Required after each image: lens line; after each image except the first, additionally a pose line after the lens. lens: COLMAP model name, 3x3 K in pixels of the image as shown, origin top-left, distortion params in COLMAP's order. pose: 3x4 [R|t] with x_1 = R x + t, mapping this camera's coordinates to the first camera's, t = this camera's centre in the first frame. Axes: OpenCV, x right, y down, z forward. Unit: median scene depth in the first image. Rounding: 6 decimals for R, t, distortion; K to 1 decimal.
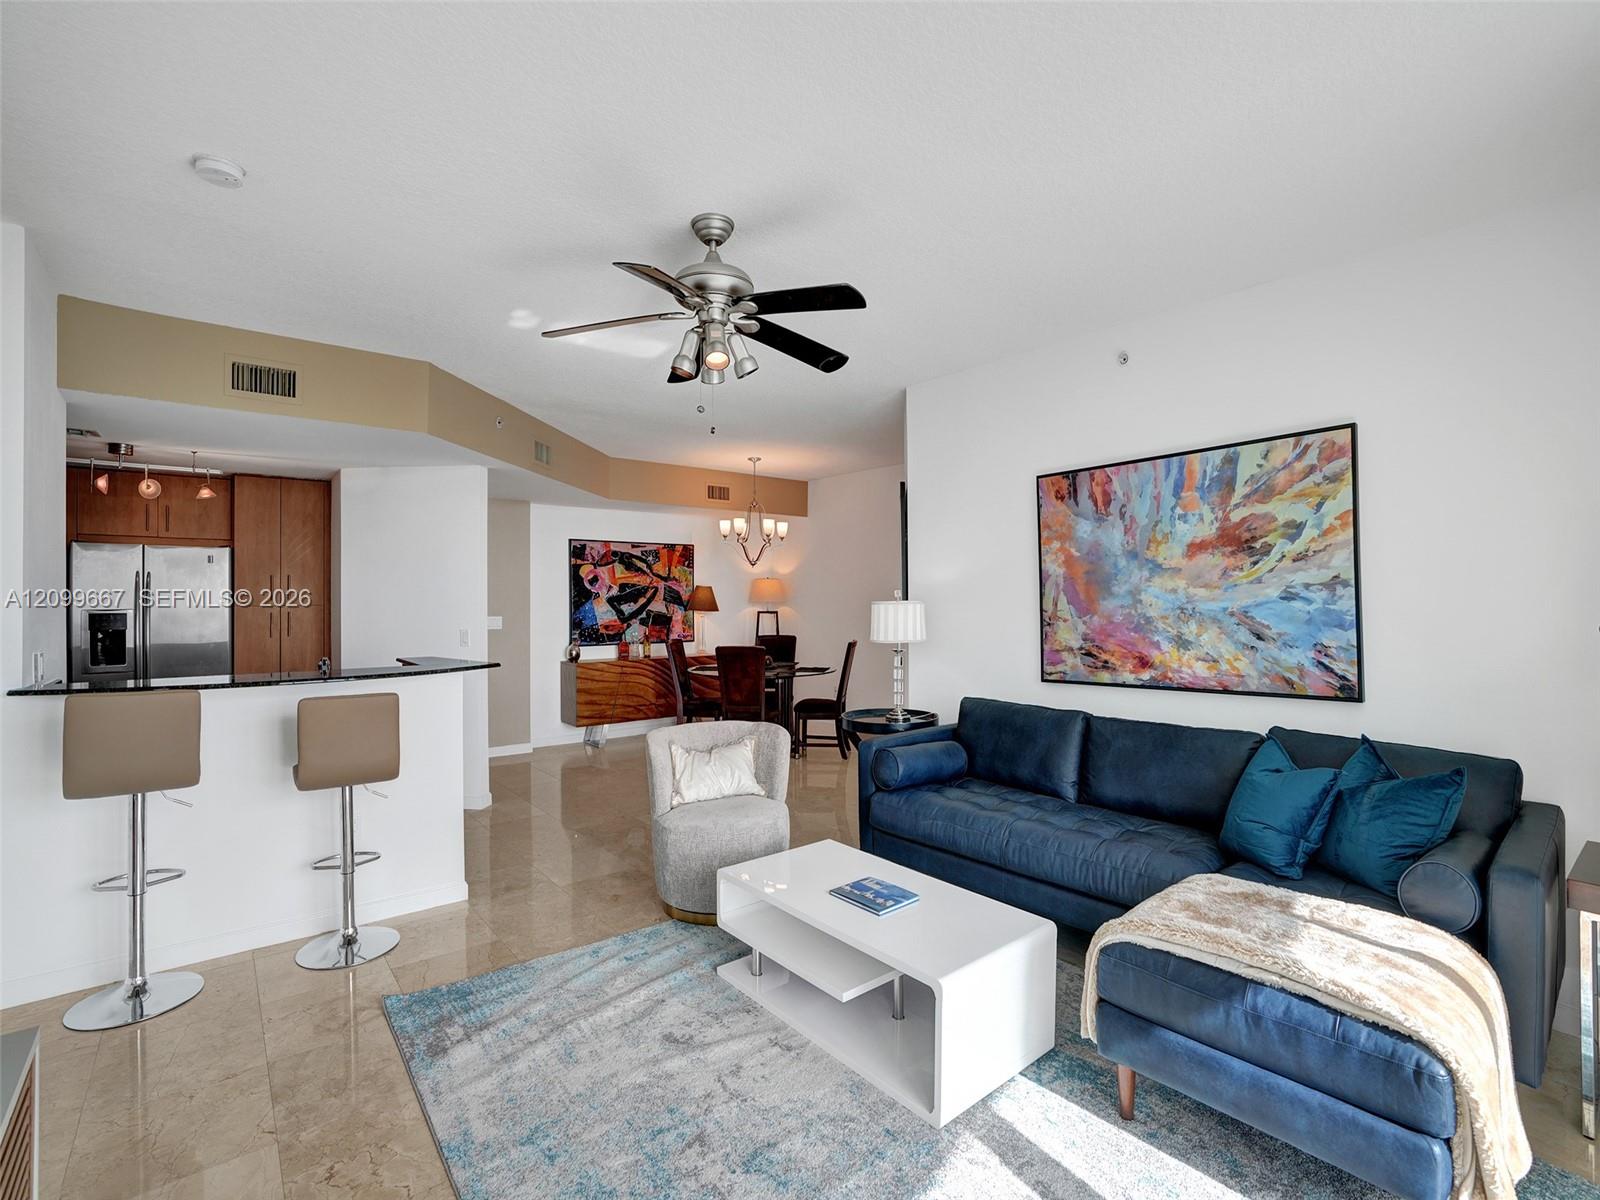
lens RADIAL K [[750.0, 0, 807.9], [0, 750.0, 588.0], [0, 0, 1]] dist [-0.044603, 0.027398]
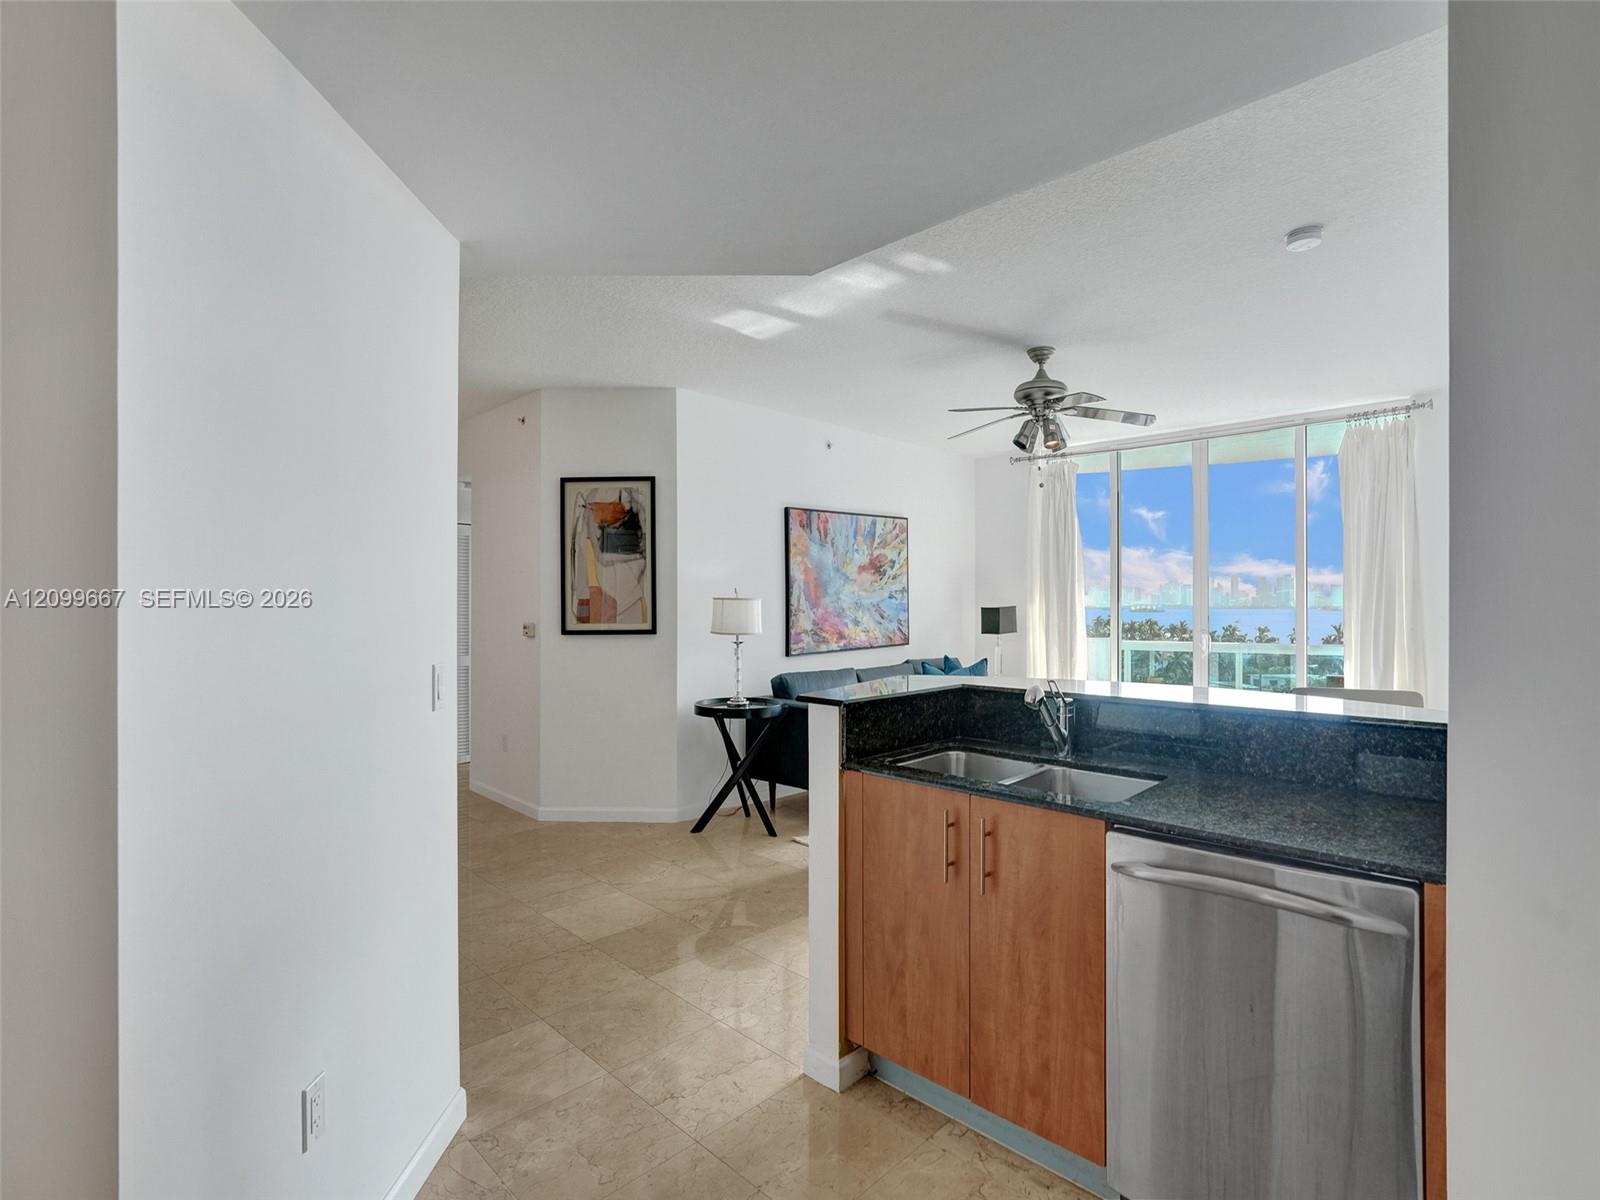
lens RADIAL K [[812.4, 0, 799.6], [0, 812.4, 580.1], [0, 0, 1]] dist [-0.029713, 0.001065]
pose [[-0.093067, 0.027658, 0.995276, -1.219069], [-0.018212, 0.999400, -0.029475, 0.028856], [-0.995493, -0.020869, -0.092507, 1.156236]]
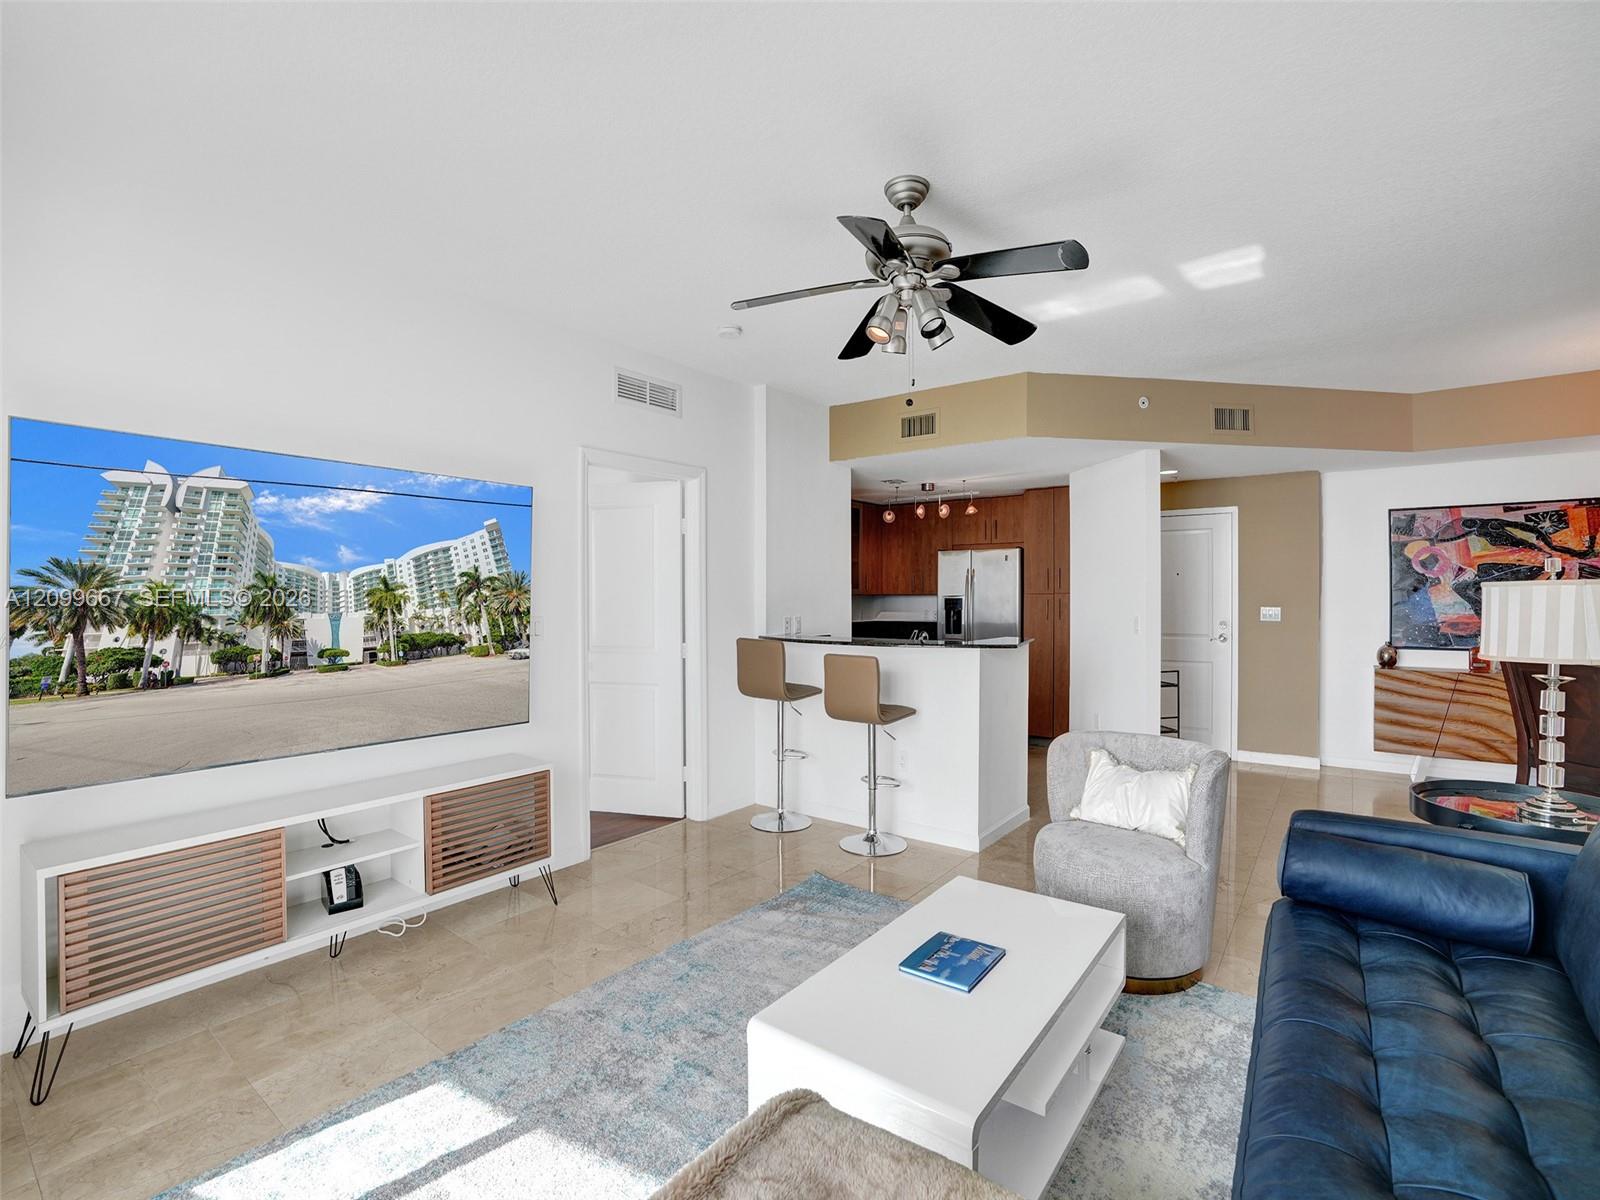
lens RADIAL K [[777.1, 0, 832.9], [0, 777.1, 588.4], [0, 0, 1]] dist [-0.034633, 0.030741]
pose [[0.255703, 0.003556, -0.966749, 0.599477], [0.018902, 0.999784, 0.008677, -0.002172], [0.966571, -0.020492, 0.255580, 0.457848]]
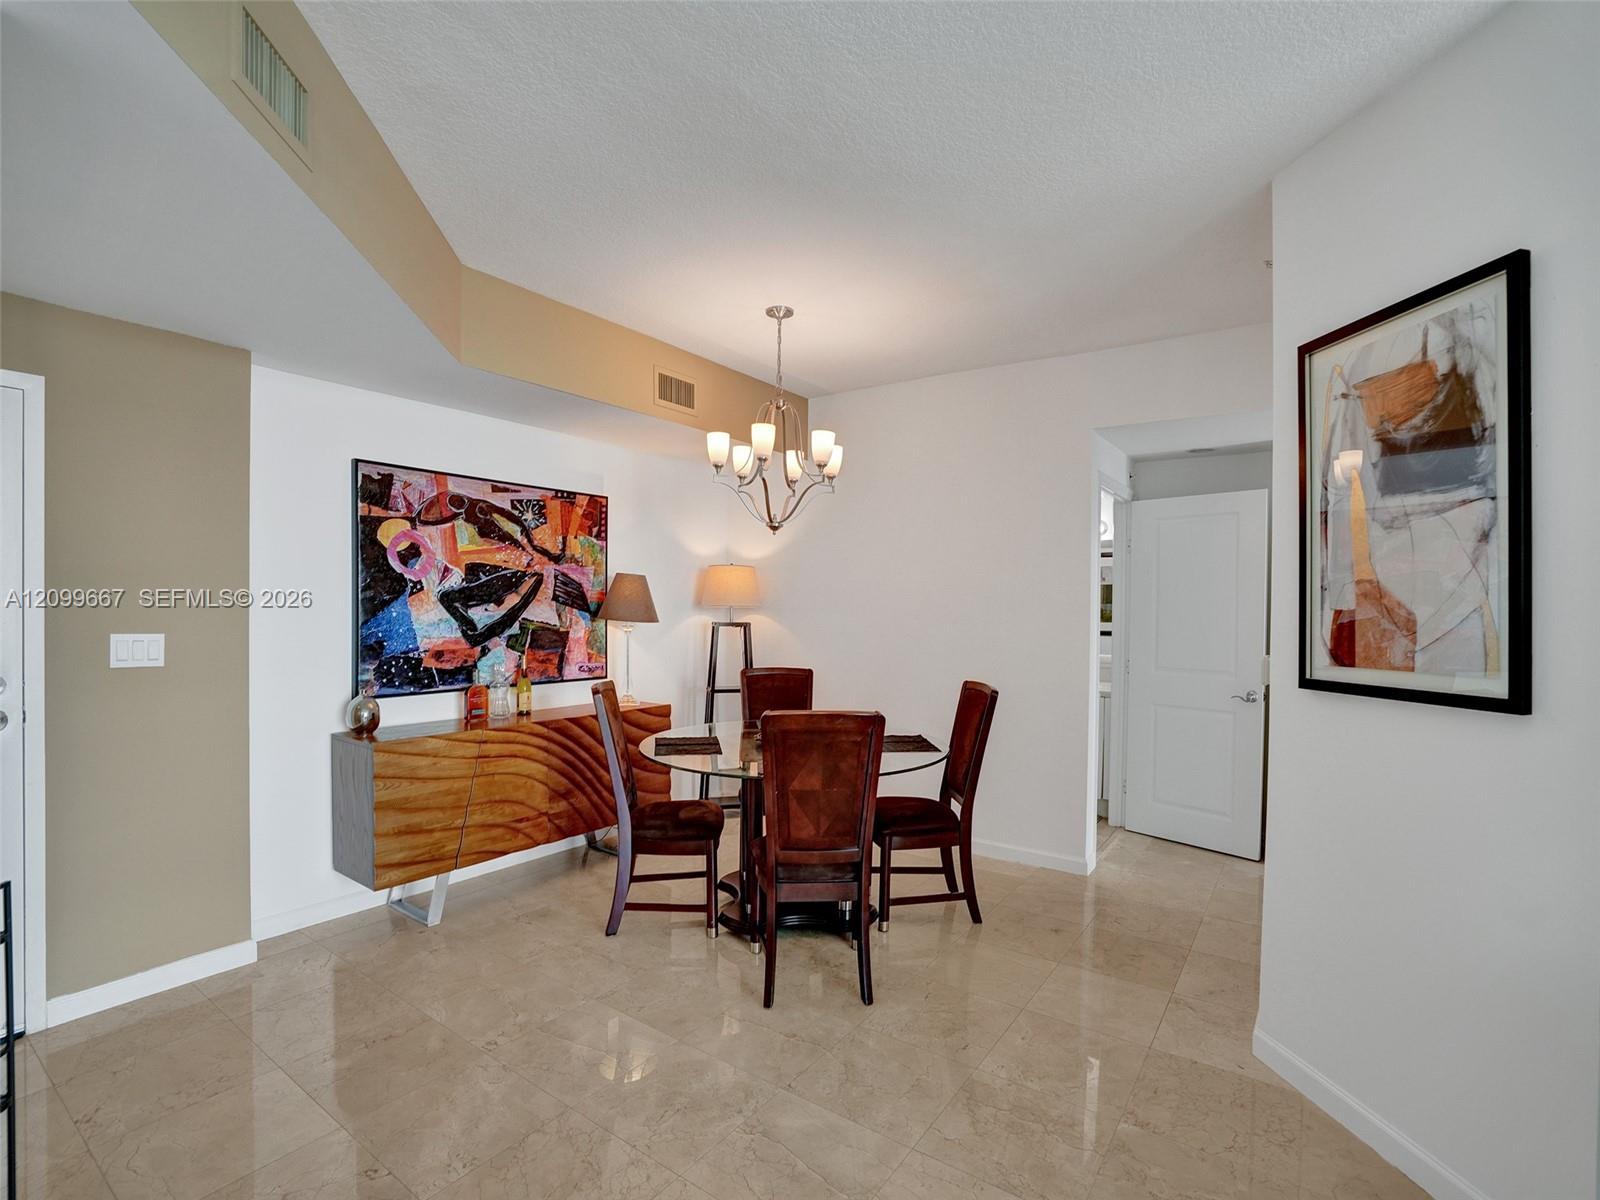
lens RADIAL K [[759.9, 0, 803.1], [0, 759.9, 612.9], [0, 0, 1]] dist [-0.028032, 0.001017]
pose [[0.965981, 0.012309, 0.258321, -0.341862], [-0.017964, 0.999648, 0.019543, 0.025239], [-0.257990, -0.023519, 0.965861, 0.967550]]
